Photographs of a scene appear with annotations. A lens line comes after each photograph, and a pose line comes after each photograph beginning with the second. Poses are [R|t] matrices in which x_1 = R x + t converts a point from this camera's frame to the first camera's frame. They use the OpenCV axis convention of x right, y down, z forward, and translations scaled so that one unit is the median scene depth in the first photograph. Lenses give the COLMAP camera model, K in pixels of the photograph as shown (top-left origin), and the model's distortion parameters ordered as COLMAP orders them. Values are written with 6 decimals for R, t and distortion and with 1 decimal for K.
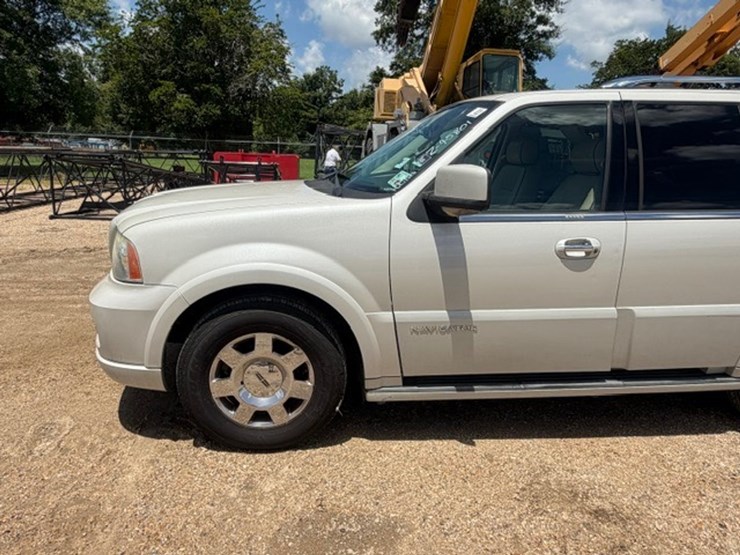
lens RADIAL K [[474.8, 0, 361.3], [0, 474.8, 278.5], [0, 0, 1]] dist [-0.000508, 0.002681]
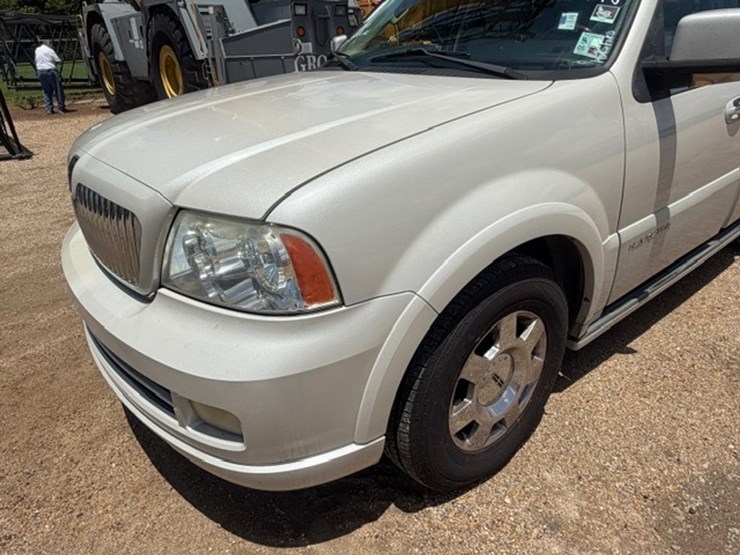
lens RADIAL K [[474.8, 0, 361.3], [0, 474.8, 278.5], [0, 0, 1]] dist [-0.000508, 0.002681]
pose [[0.842459, -0.303598, 0.445074, -0.432952], [0.204394, 0.944454, 0.257352, -0.093231], [-0.498484, -0.125838, 0.857717, 0.373084]]
